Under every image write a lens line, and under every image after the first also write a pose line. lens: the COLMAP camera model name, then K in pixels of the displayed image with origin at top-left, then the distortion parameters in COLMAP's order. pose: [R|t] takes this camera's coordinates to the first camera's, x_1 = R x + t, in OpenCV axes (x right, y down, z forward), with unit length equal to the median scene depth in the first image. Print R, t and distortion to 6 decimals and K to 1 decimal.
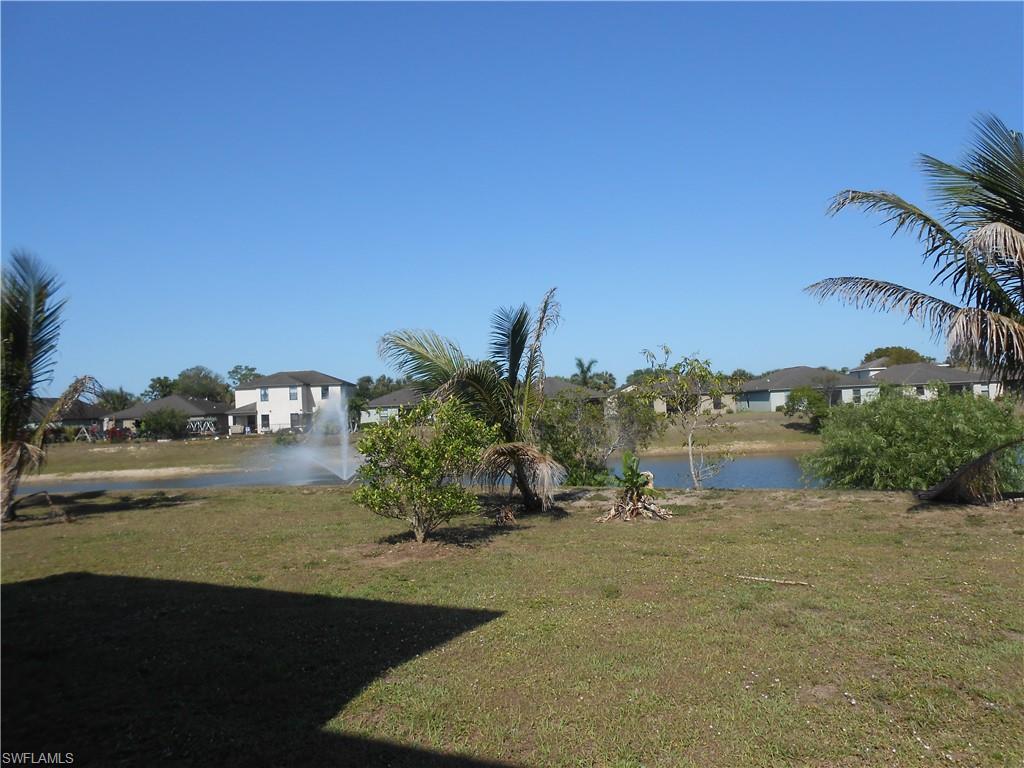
lens RADIAL K [[796.9, 0, 512.0], [0, 796.9, 384.0], [0, 0, 1]] dist [-0.006953, 0.001092]
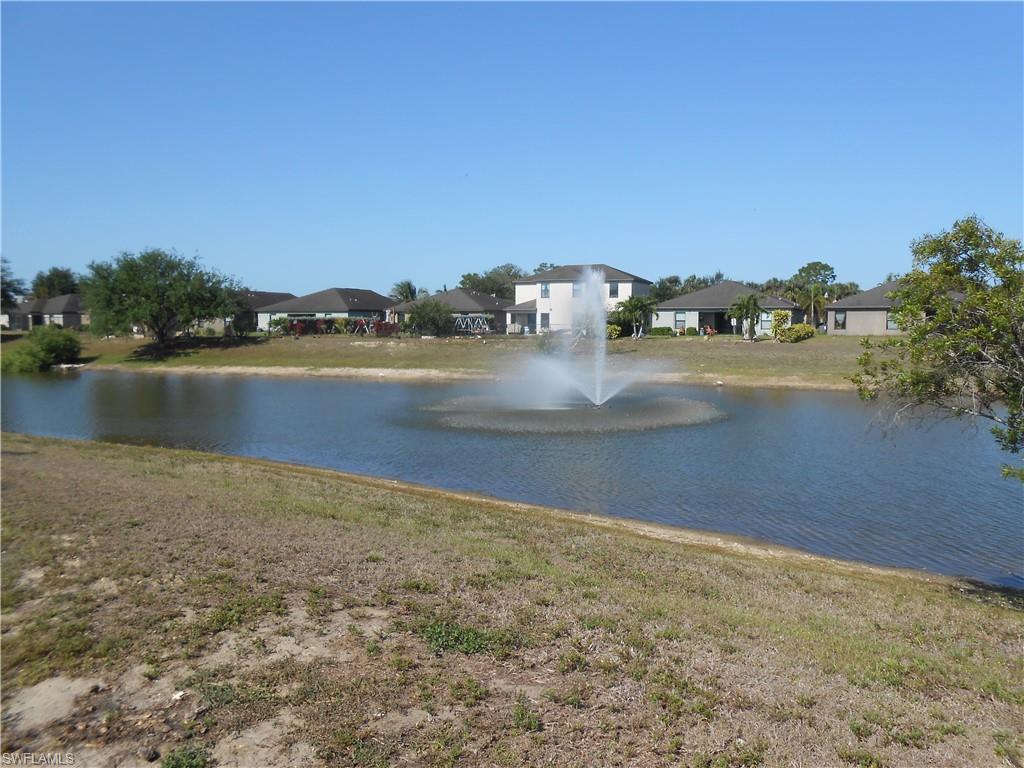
lens RADIAL K [[796.9, 0, 512.0], [0, 796.9, 384.0], [0, 0, 1]] dist [-0.006953, 0.001092]
pose [[0.922789, 0.072326, -0.378457, -0.005813], [-0.027158, 0.991990, 0.123359, 0.008543], [0.384348, -0.103556, 0.917362, 0.173405]]
